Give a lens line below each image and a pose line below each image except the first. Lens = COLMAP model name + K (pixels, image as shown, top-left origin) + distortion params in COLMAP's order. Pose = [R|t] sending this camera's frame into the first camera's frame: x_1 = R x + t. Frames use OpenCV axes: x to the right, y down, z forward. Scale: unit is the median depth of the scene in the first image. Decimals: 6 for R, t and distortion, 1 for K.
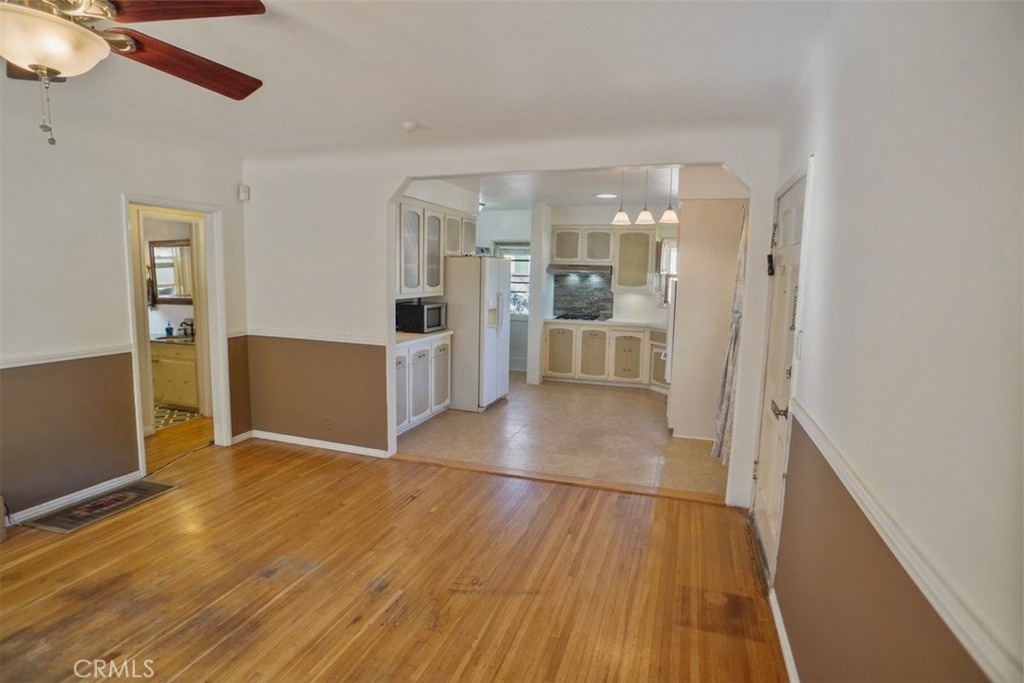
lens RADIAL K [[531.0, 0, 504.5], [0, 531.0, 337.6], [0, 0, 1]] dist [-0.085955, 0.052796]
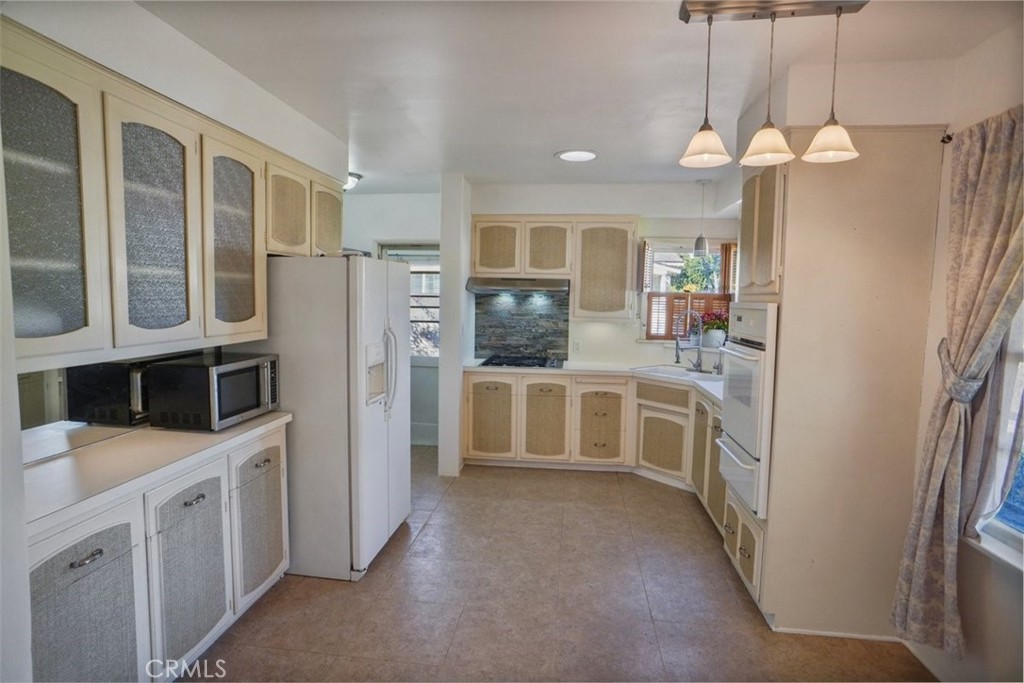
lens RADIAL K [[531.0, 0, 504.5], [0, 531.0, 337.6], [0, 0, 1]] dist [-0.085955, 0.052796]
pose [[0.978127, -0.020089, 0.207034, -0.005579], [0.028300, 0.998923, -0.036773, -0.045689], [-0.206073, 0.041828, 0.977642, 0.401208]]
